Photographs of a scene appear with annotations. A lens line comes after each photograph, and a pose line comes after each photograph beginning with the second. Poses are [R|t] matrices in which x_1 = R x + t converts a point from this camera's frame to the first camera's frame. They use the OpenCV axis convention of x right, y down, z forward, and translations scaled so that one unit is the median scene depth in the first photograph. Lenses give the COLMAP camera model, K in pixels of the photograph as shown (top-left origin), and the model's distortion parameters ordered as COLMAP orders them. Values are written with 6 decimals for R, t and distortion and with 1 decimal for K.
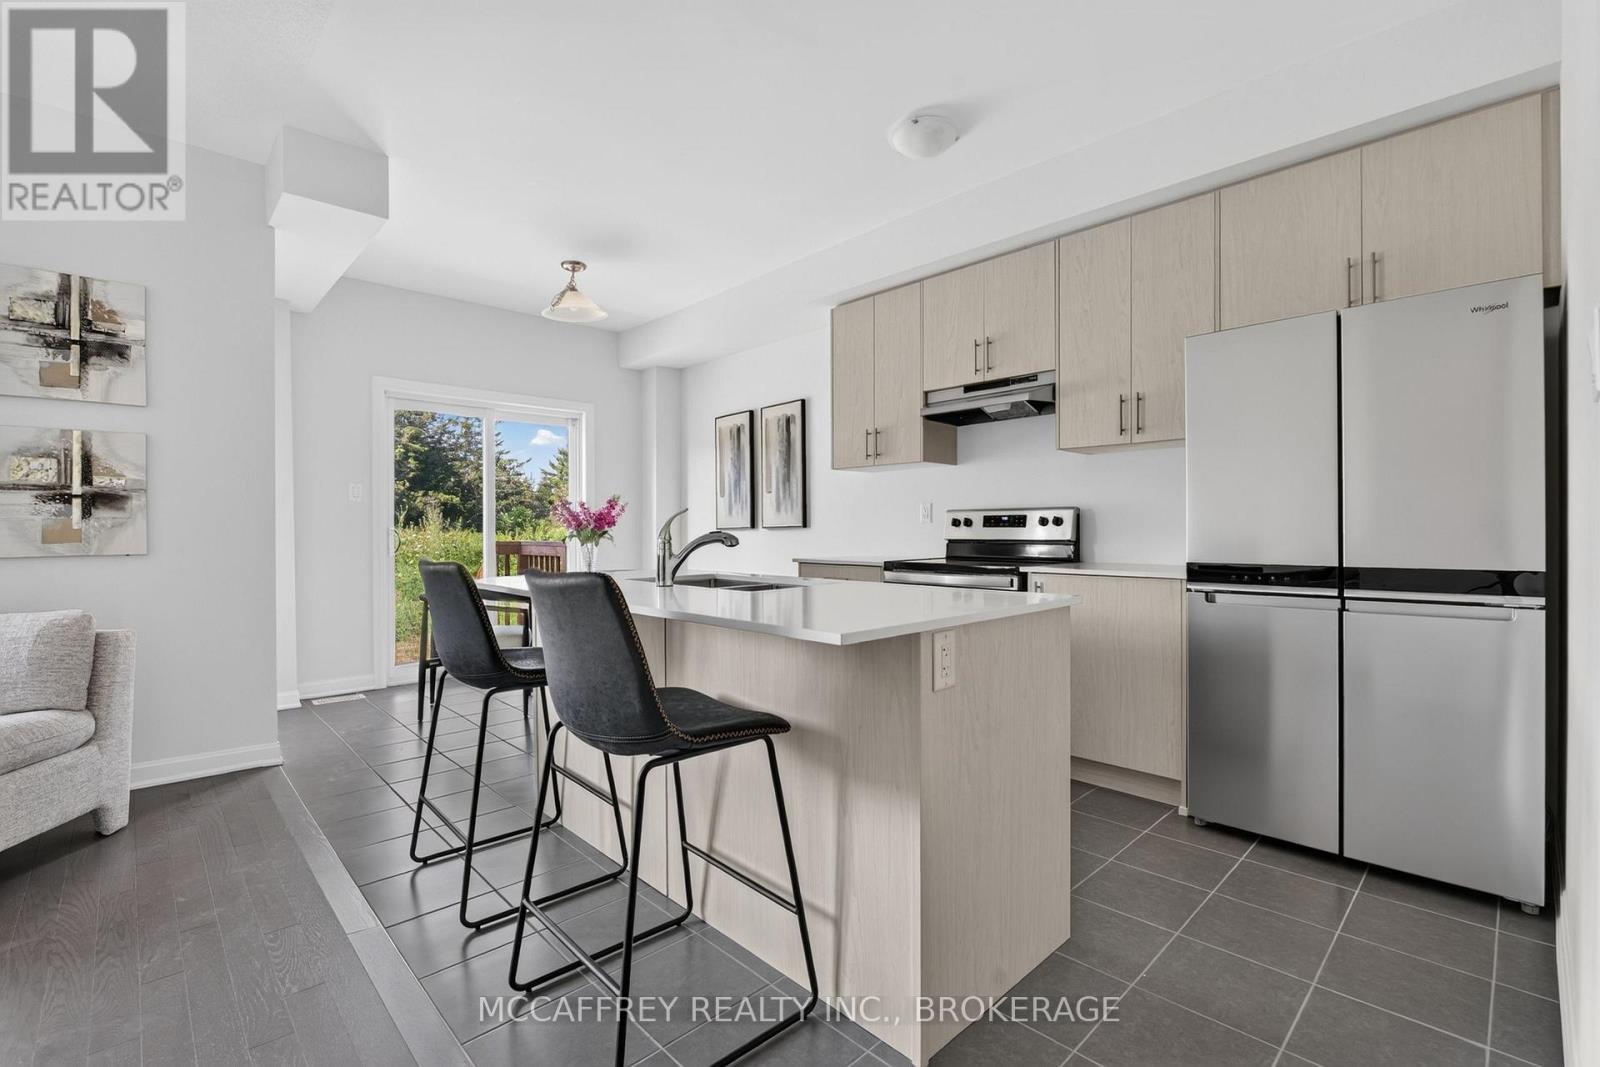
lens RADIAL K [[708.2, 0, 800.0], [0, 708.2, 533.5], [0, 0, 1]] dist [-0.012439, -0.001013]
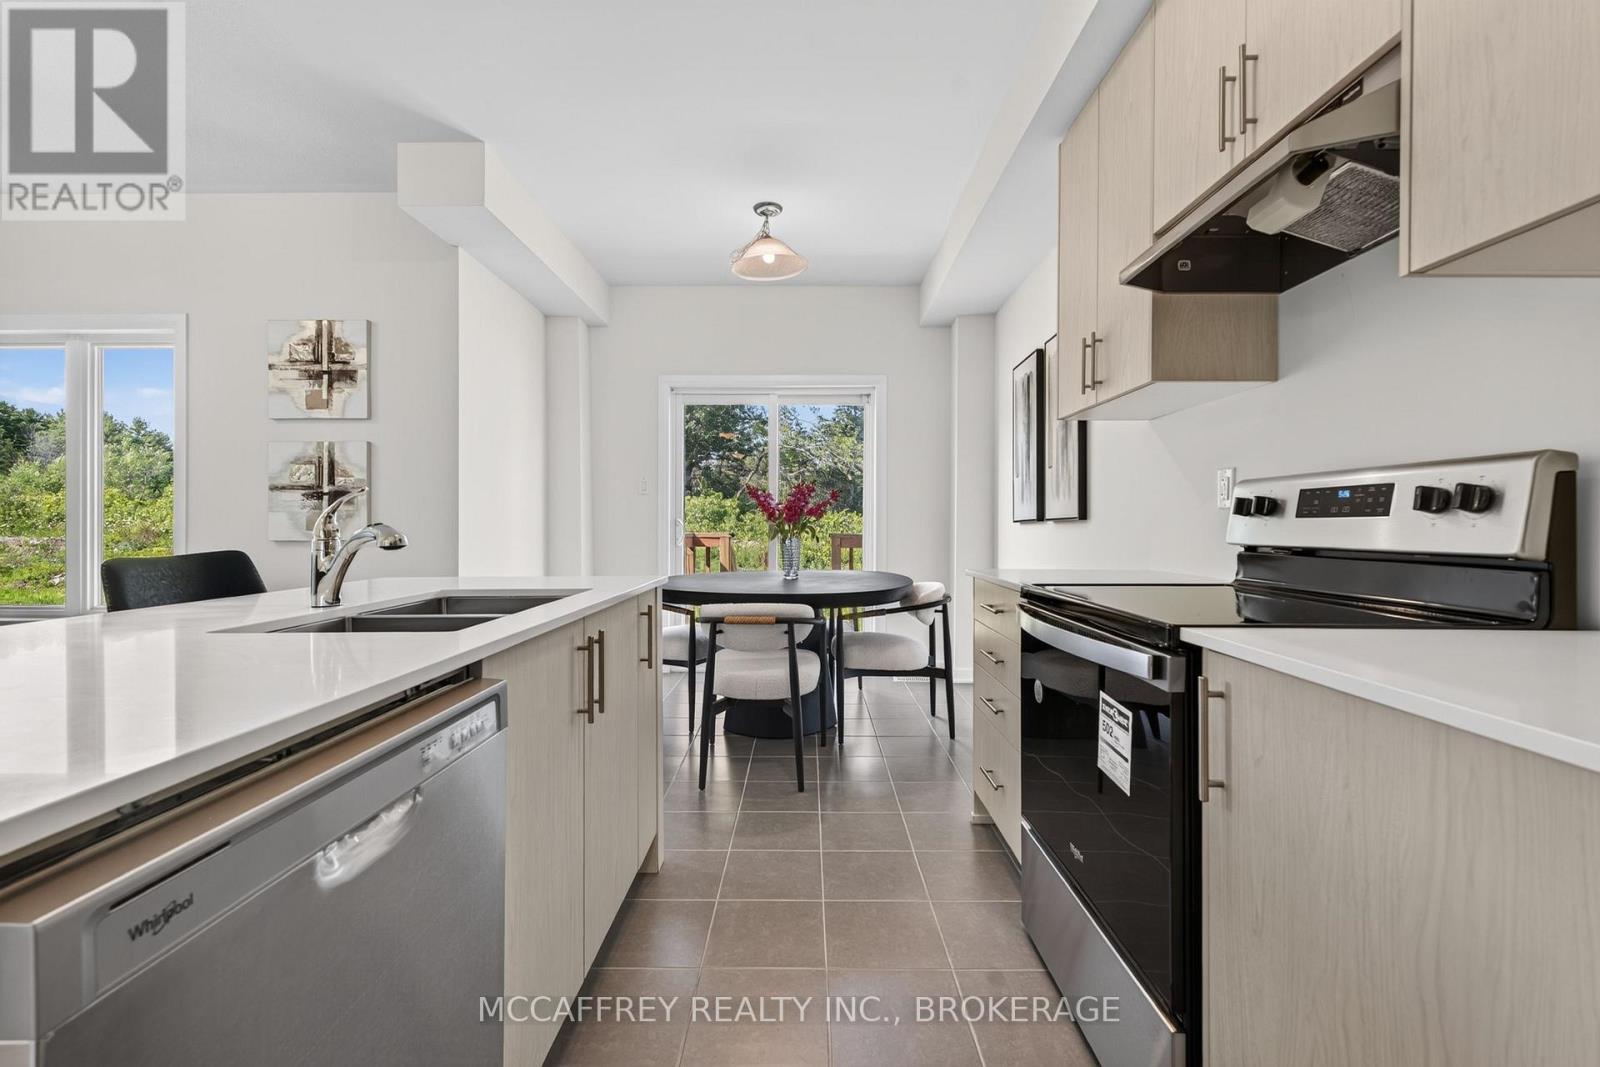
lens RADIAL K [[695.2, 0, 801.4], [0, 695.2, 525.9], [0, 0, 1]] dist [0.004033, 0.000363]
pose [[0.715409, 0.006449, -0.698676, 0.367425], [-0.007413, 0.999971, 0.001640, -0.002587], [0.698667, 0.004006, 0.715436, 0.545364]]
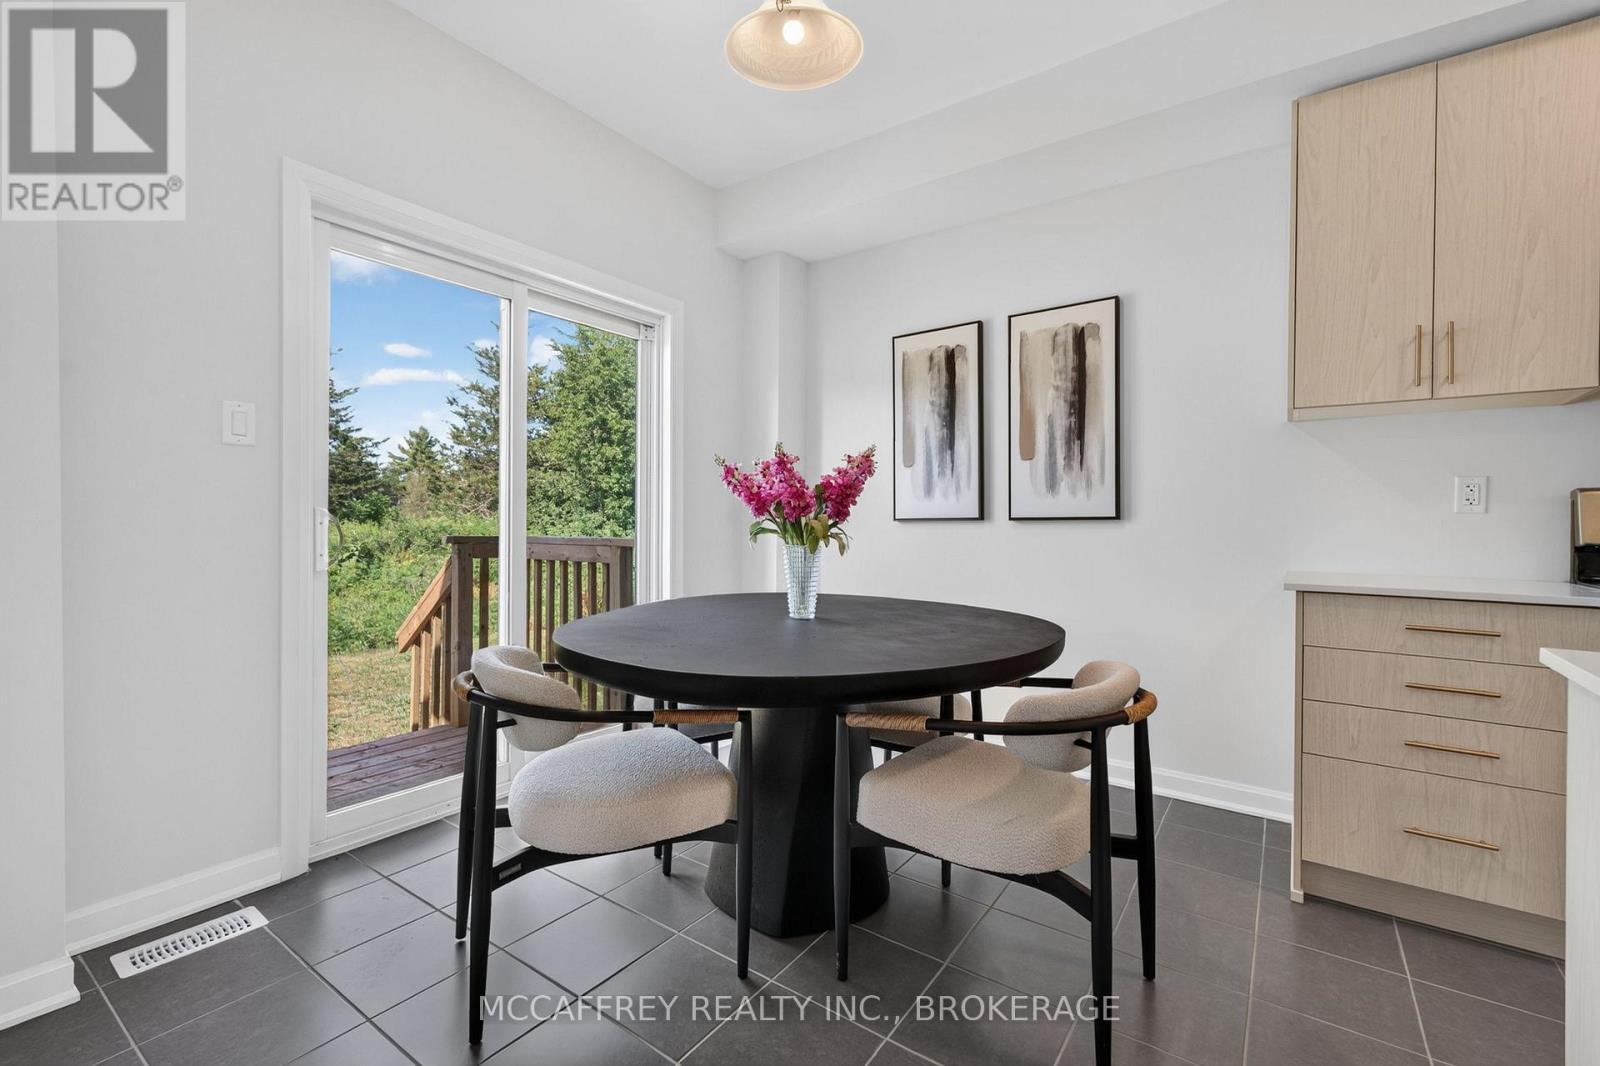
lens RADIAL K [[695.2, 0, 801.4], [0, 695.2, 525.4], [0, 0, 1]] dist [0.004033, 0.000363]
pose [[0.982276, 0.010898, 0.187126, -0.500999], [-0.010556, 0.999940, -0.002823, 0.001360], [-0.187145, 0.000798, 0.982332, 0.698015]]
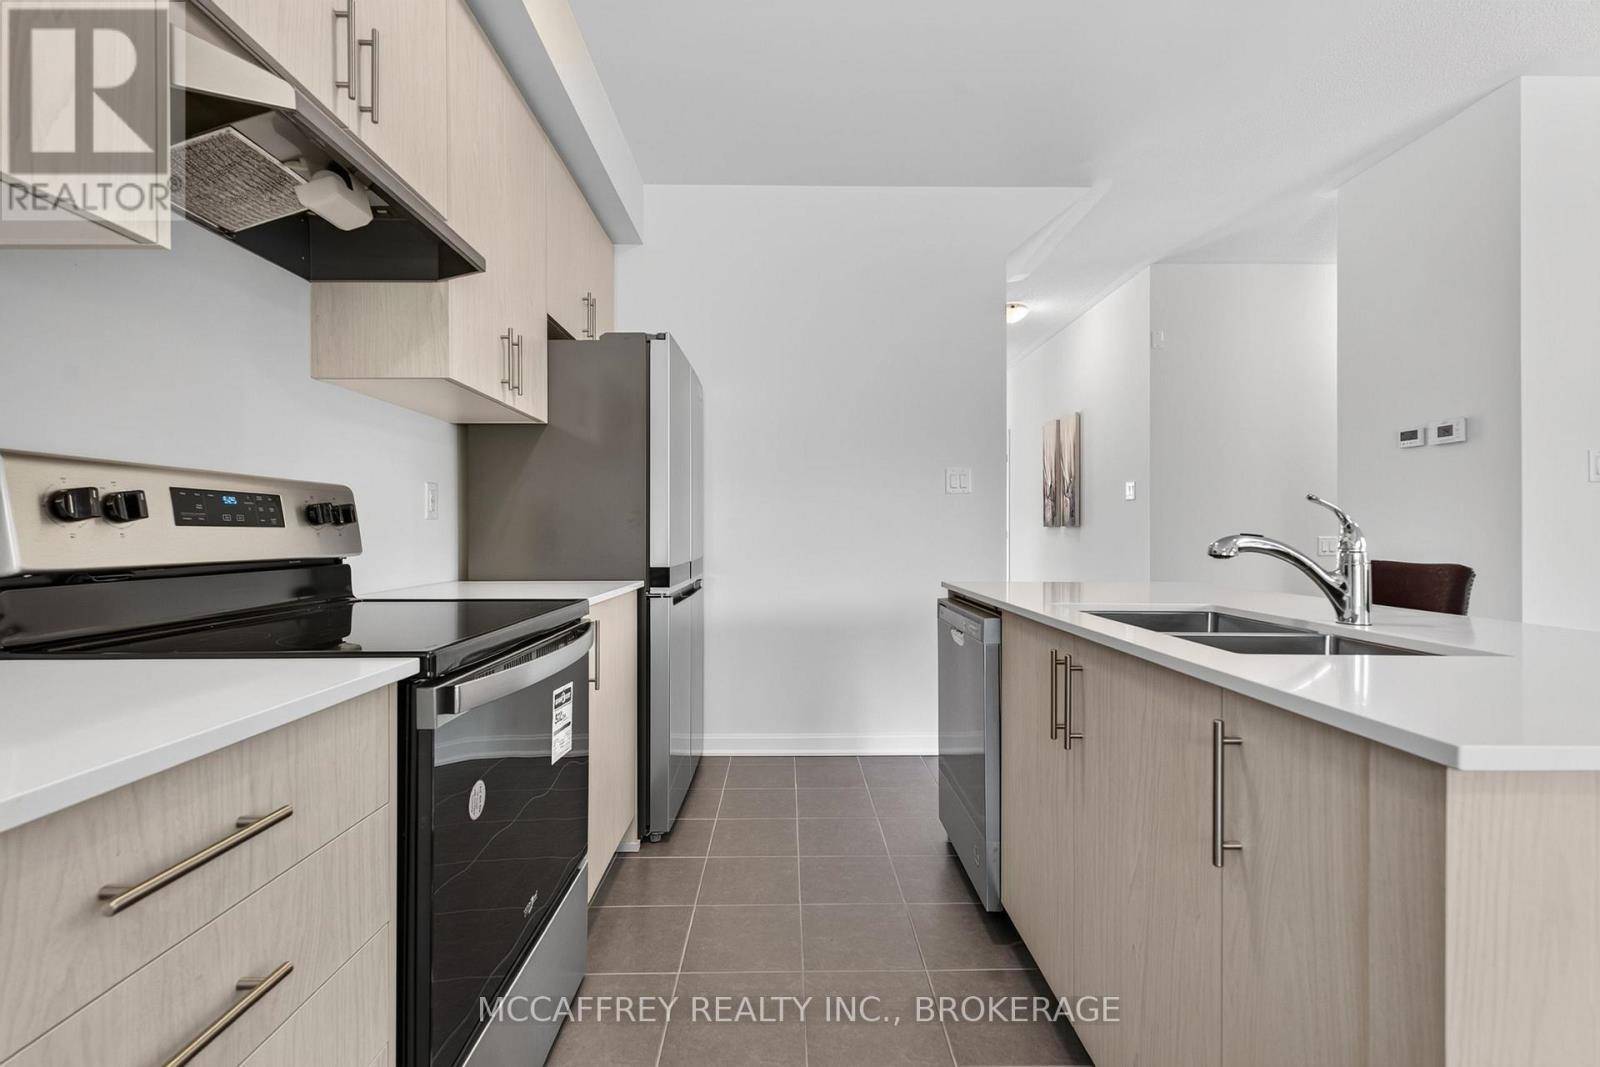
lens RADIAL K [[686.8, 0, 800.5], [0, 686.8, 530.6], [0, 0, 1]] dist [0.002901, -0.000010]
pose [[-0.734708, 0.005470, 0.678362, -0.155876], [0.007107, 0.999975, -0.000366, -0.004908], [-0.678347, 0.004552, -0.734728, 1.127863]]
